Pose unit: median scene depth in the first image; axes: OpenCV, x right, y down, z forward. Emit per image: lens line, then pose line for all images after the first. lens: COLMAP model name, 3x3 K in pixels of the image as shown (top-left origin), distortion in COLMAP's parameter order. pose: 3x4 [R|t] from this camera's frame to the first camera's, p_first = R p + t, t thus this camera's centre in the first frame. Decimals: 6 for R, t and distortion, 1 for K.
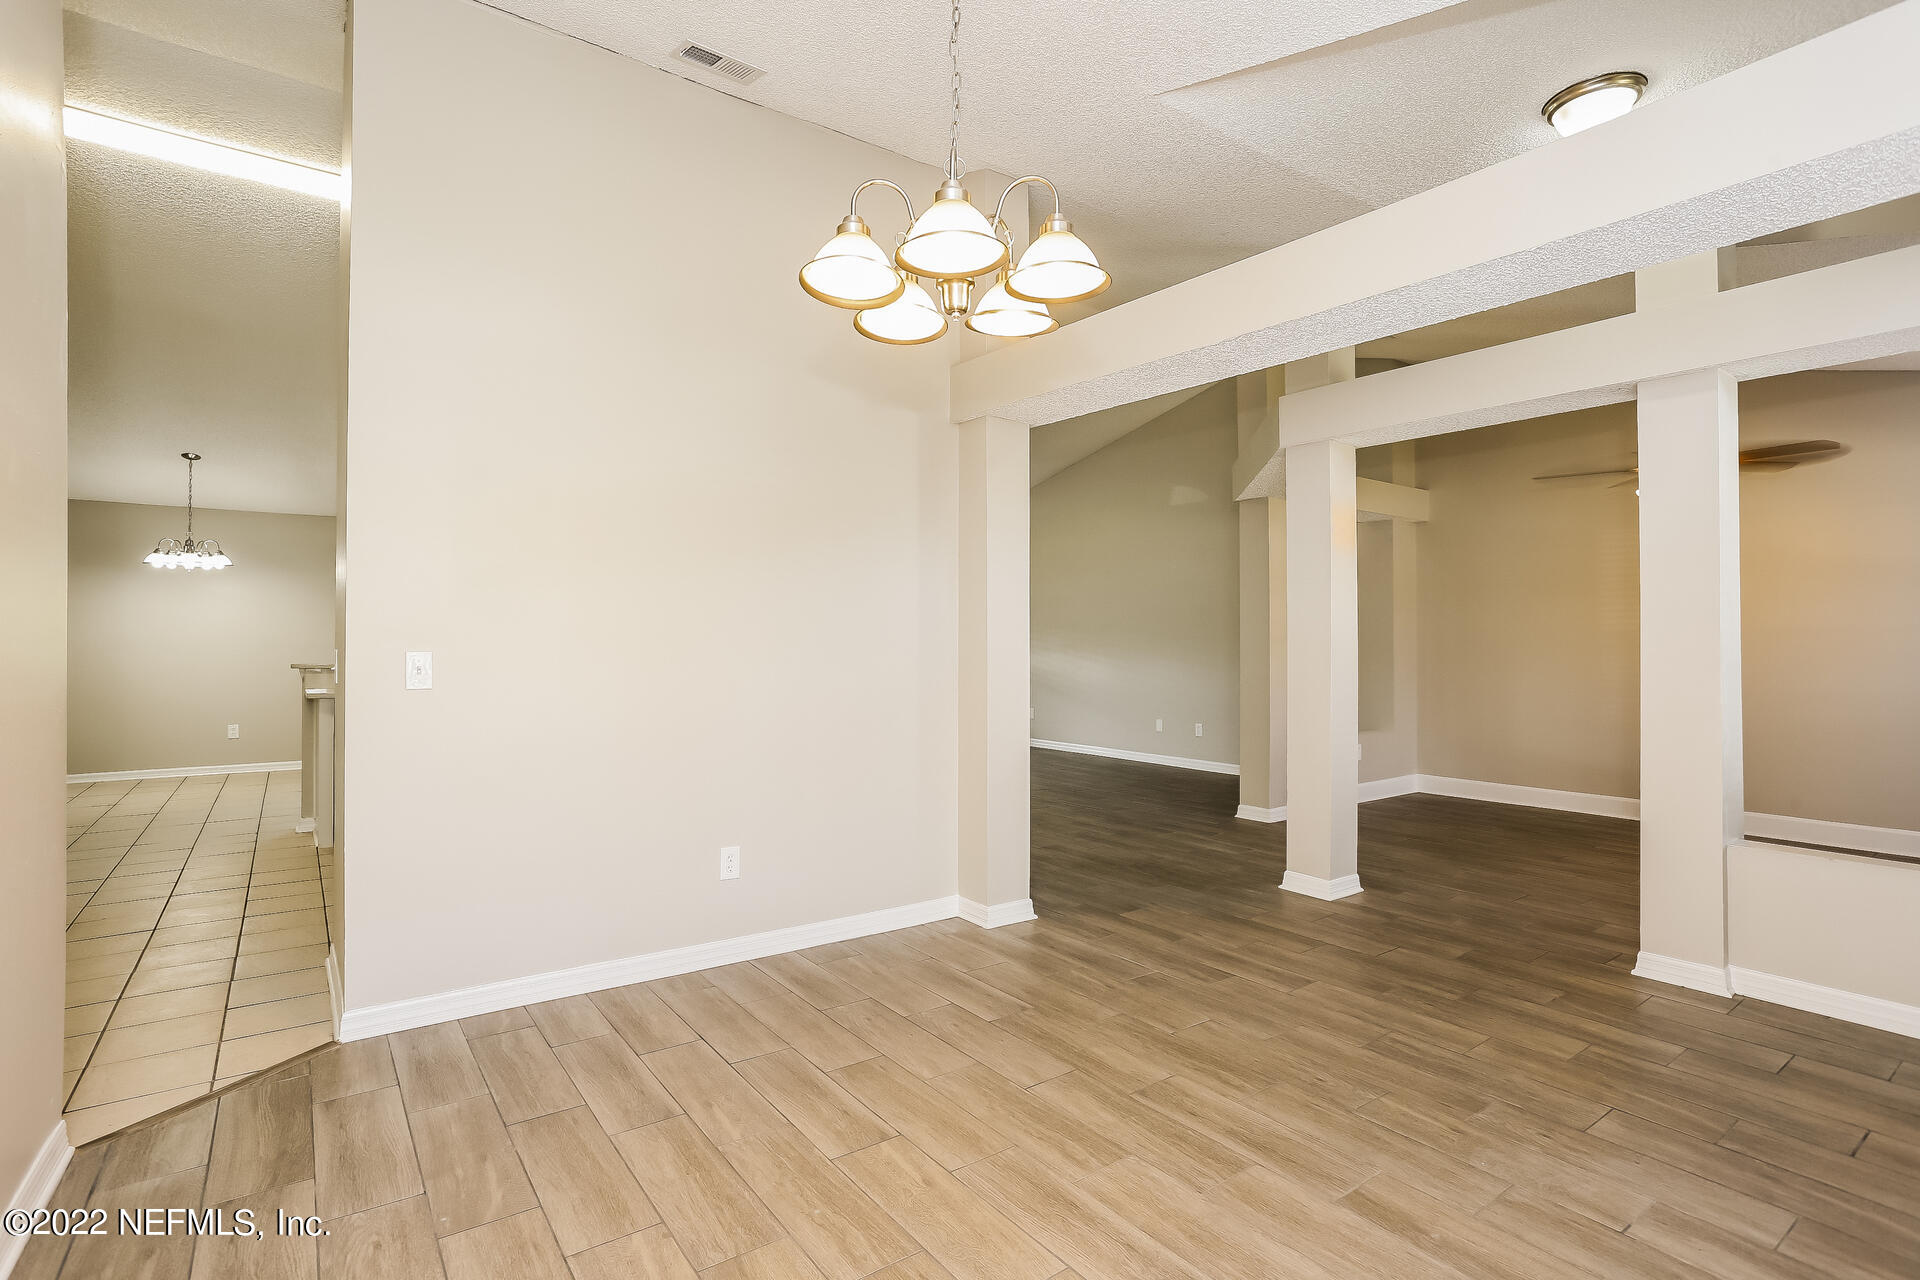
lens RADIAL K [[930.3, 0, 952.3], [0, 930.3, 636.2], [0, 0, 1]] dist [-0.057514, 0.033165]
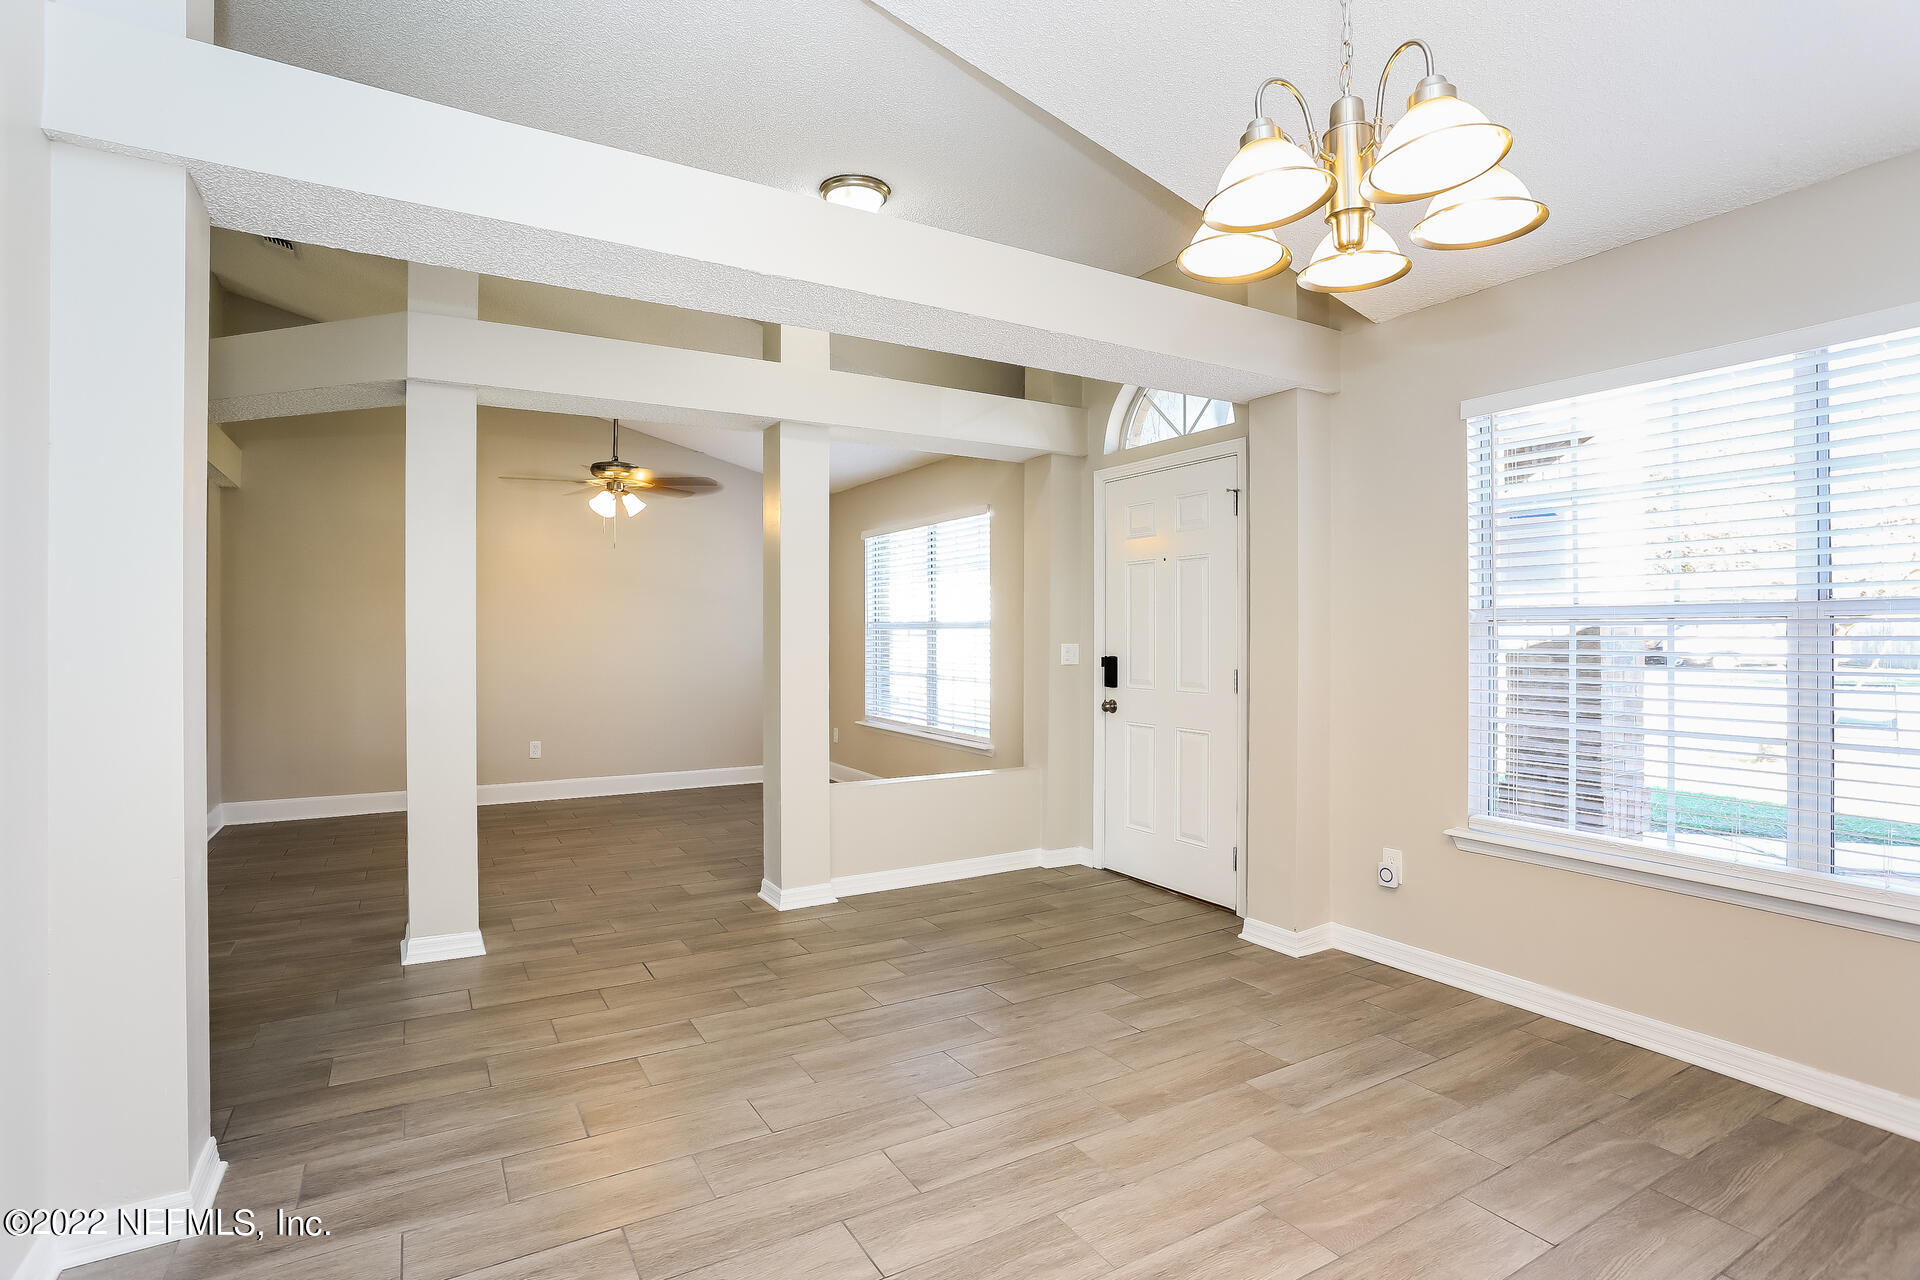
lens RADIAL K [[930.3, 0, 952.3], [0, 930.3, 636.2], [0, 0, 1]] dist [-0.057514, 0.033165]
pose [[0.093577, 0.000800, 0.995612, -0.499201], [-0.007768, 0.999970, -0.000074, 0.008190], [-0.995582, -0.007727, 0.093581, 0.741245]]
